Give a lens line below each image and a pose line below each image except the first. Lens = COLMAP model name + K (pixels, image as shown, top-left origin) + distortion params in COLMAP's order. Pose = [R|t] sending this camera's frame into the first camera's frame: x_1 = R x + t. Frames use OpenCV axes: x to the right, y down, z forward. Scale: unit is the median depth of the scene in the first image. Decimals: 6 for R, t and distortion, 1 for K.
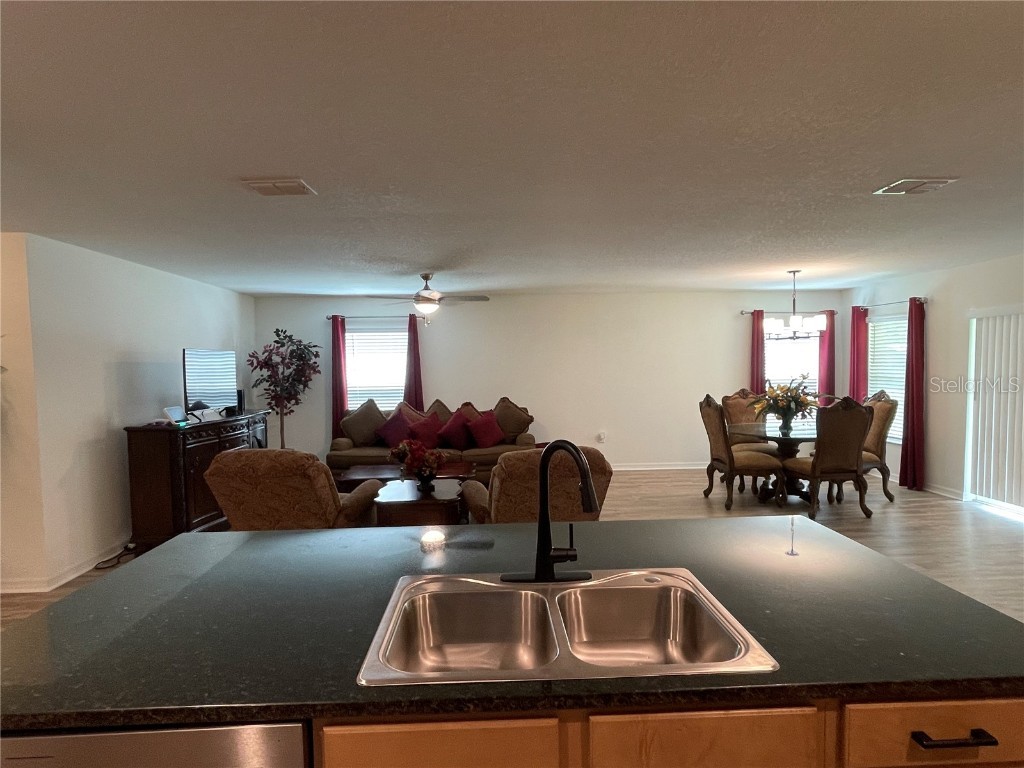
lens RADIAL K [[575.9, 0, 507.2], [0, 575.9, 391.3], [0, 0, 1]] dist [0.000400, 0.000617]
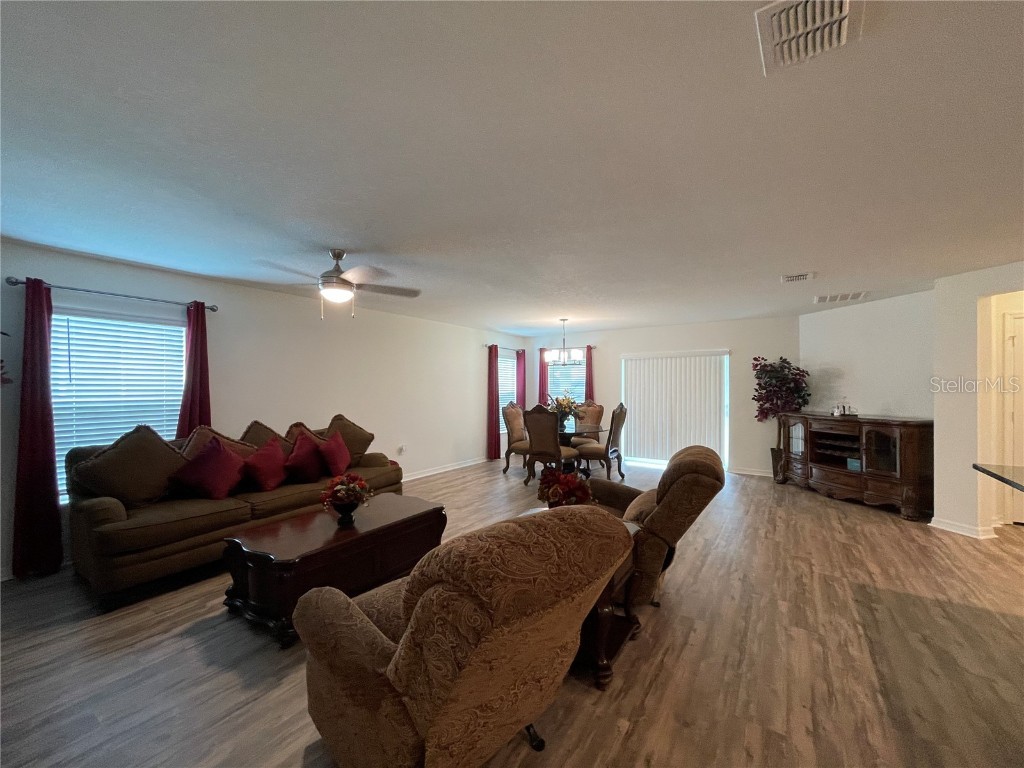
lens RADIAL K [[408.5, 0, 514.4], [0, 408.5, 387.8], [0, 0, 1]] dist [-0.001315, 0.000226]
pose [[0.591283, 0.013624, 0.806349, -0.352633], [0.028543, 0.998877, -0.037808, 0.001058], [-0.805959, 0.045371, 0.590230, 0.415245]]
